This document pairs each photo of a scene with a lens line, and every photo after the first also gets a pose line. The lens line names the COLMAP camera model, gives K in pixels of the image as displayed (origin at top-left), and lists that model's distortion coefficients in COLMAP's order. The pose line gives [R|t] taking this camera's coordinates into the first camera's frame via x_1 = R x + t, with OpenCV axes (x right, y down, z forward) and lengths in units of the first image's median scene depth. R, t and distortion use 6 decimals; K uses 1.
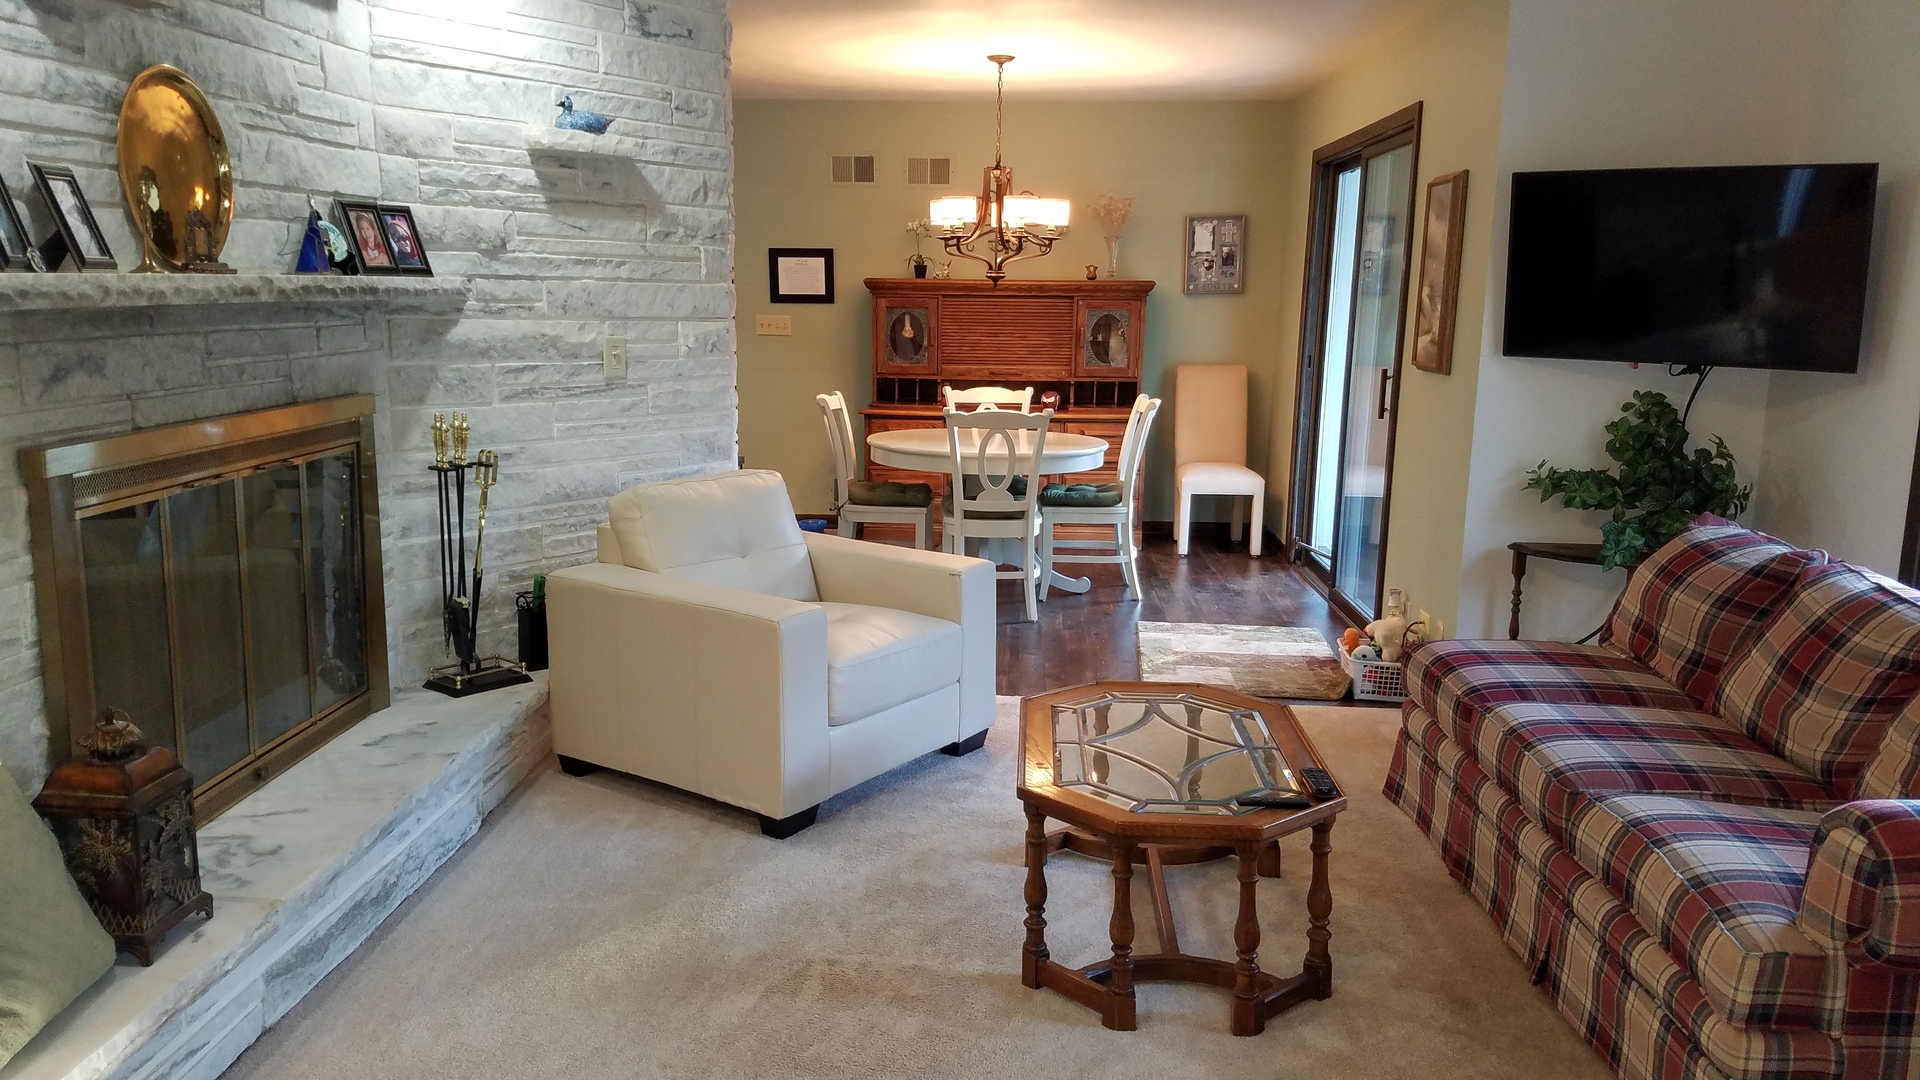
lens RADIAL K [[1428.2, 0, 942.7], [0, 1428.2, 596.1], [0, 0, 1]] dist [0.056177, -0.099154]
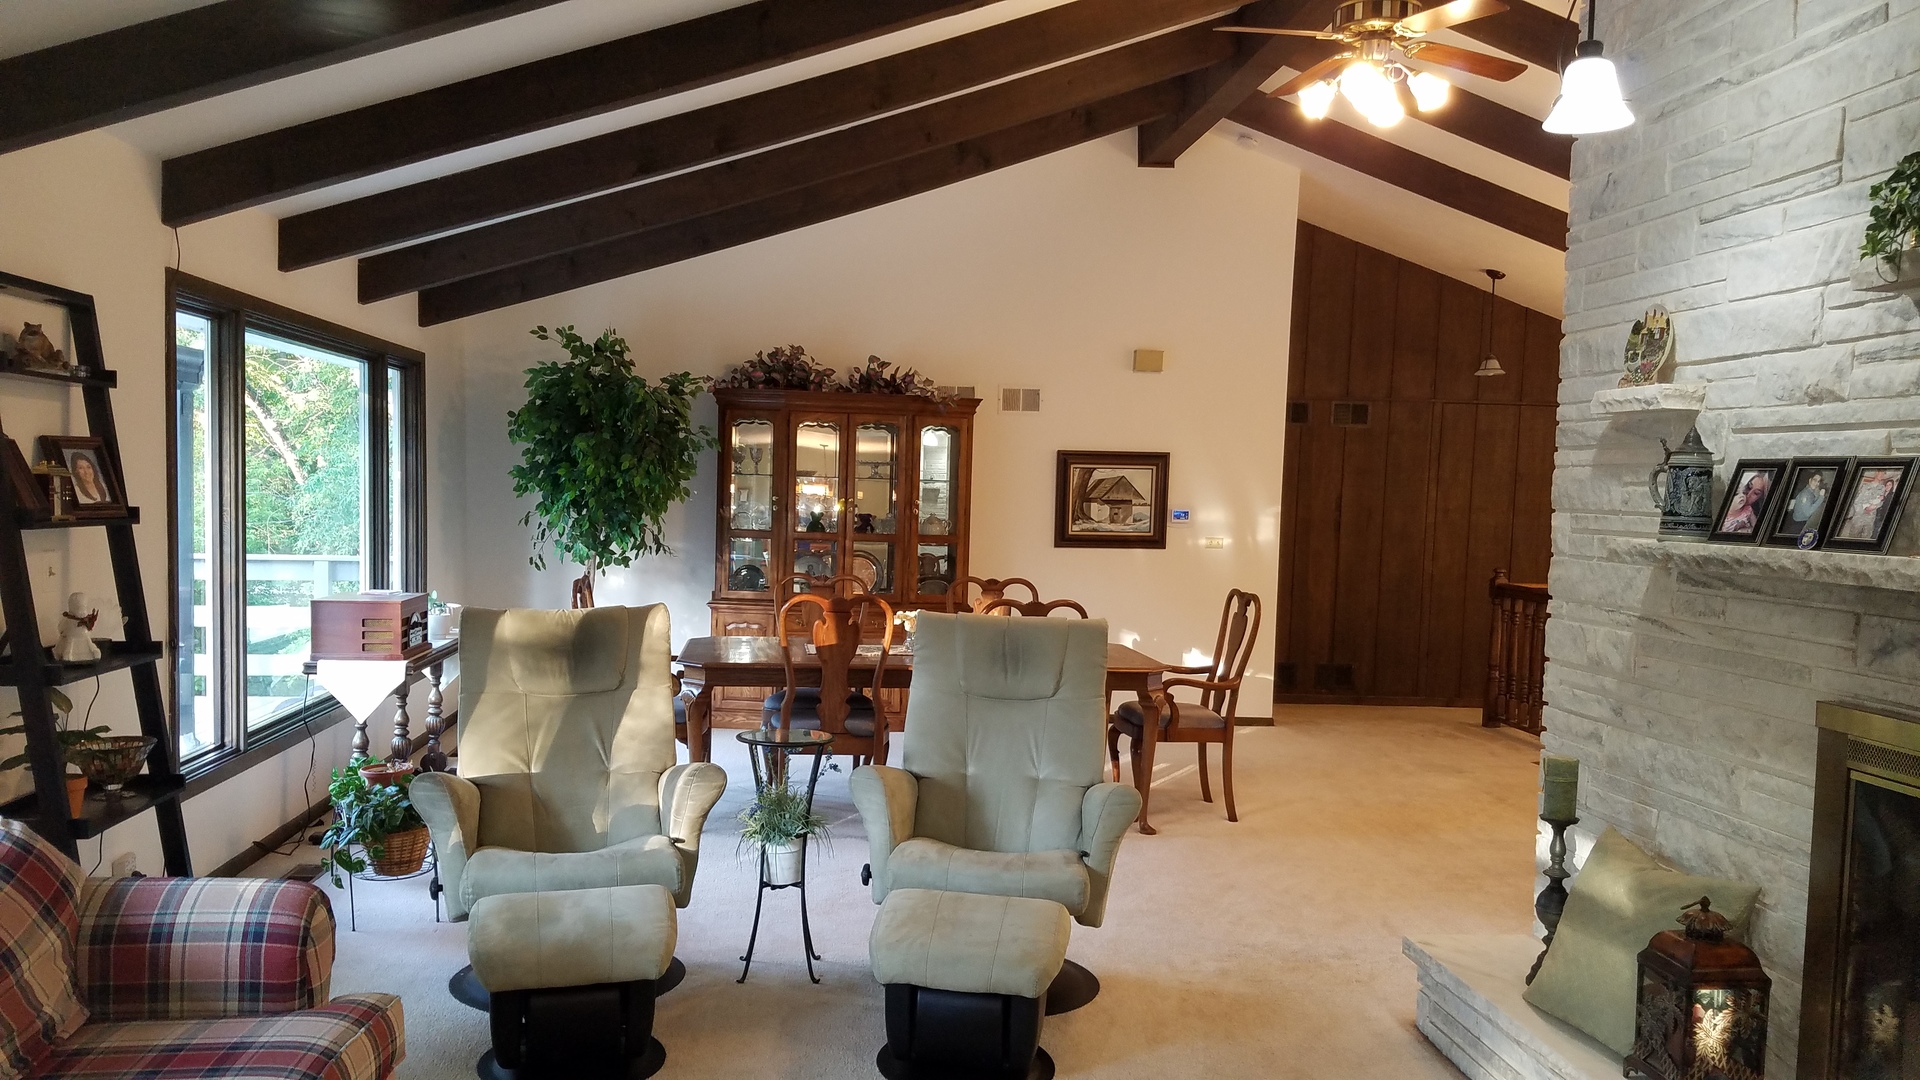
lens RADIAL K [[1428.2, 0, 958.6], [0, 1428.2, 544.2], [0, 0, 1]] dist [0.056177, -0.099154]
pose [[-0.990279, -0.048609, -0.130322, 0.136193], [-0.079650, 0.966293, 0.244815, -0.291347], [0.114029, 0.252816, -0.960771, 1.291353]]
